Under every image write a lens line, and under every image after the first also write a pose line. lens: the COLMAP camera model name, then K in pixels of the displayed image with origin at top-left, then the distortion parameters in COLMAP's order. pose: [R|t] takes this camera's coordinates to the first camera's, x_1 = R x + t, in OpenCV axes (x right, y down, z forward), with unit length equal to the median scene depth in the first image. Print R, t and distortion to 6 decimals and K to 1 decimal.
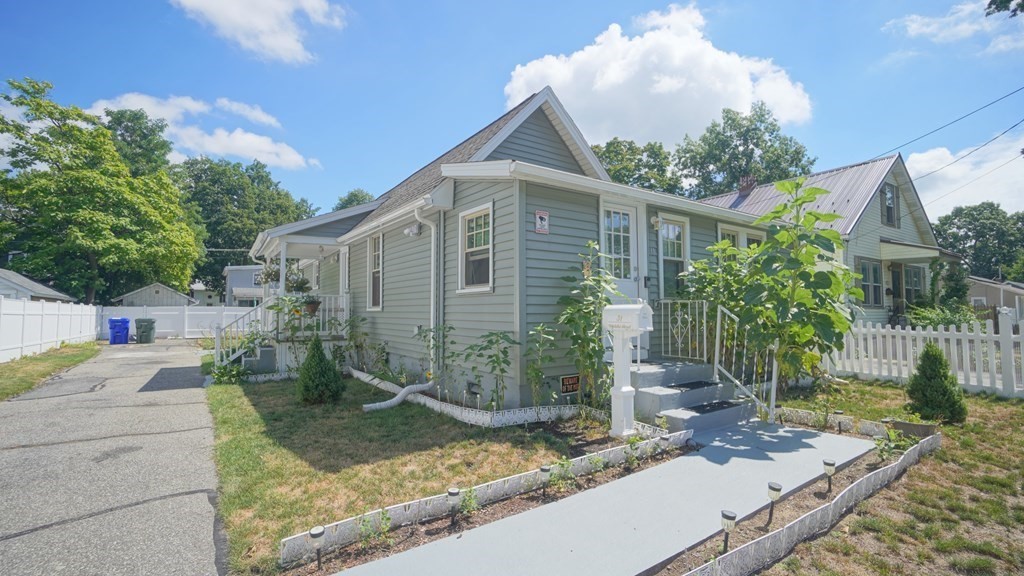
lens RADIAL K [[464.9, 0, 509.2], [0, 464.9, 289.8], [0, 0, 1]] dist [-0.064116, 0.024385]
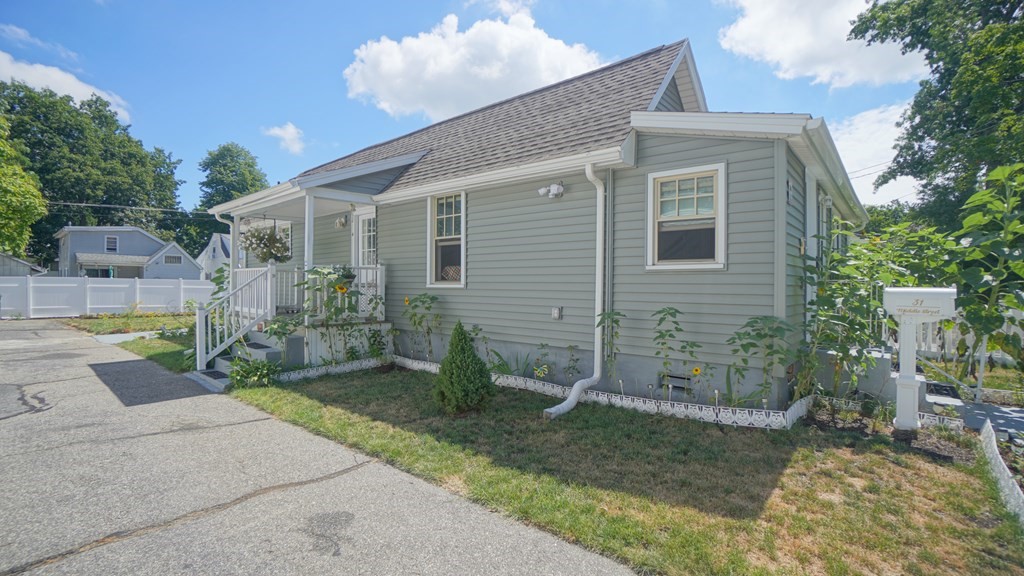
lens RADIAL K [[464.9, 0, 509.2], [0, 464.9, 289.8], [0, 0, 1]] dist [-0.064116, 0.024385]
pose [[0.963850, 0.005193, 0.266394, -0.171148], [-0.020623, 0.998265, 0.055154, 0.000947], [-0.265646, -0.058654, 0.962285, 0.078154]]
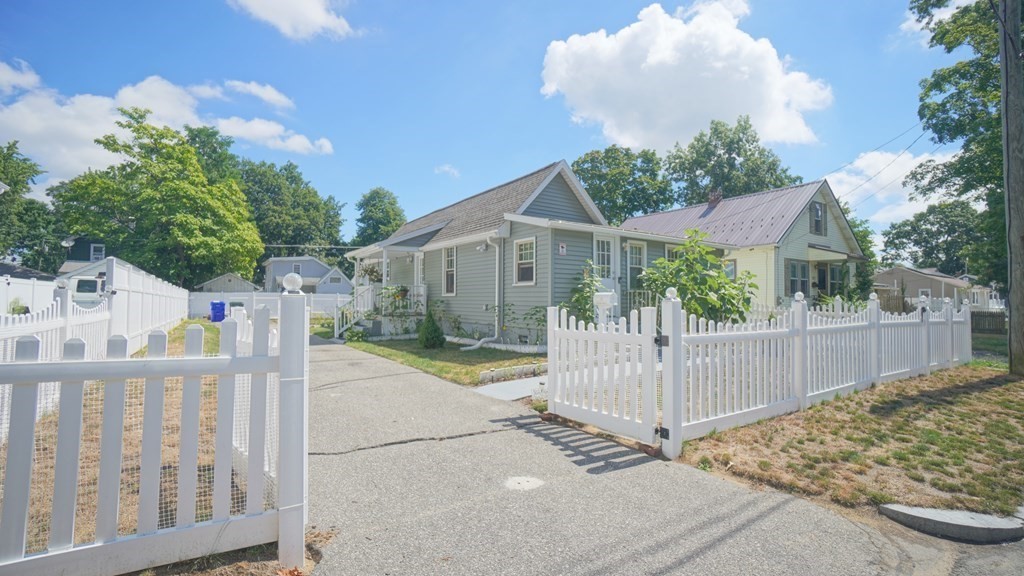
lens RADIAL K [[446.9, 0, 506.4], [0, 446.9, 285.0], [0, 0, 1]] dist [-0.034984, 0.000063]
pose [[0.999915, 0.006018, -0.011595, -0.035012], [-0.005840, 0.999866, 0.015317, -0.006331], [0.011686, -0.015248, 0.999815, -0.212365]]
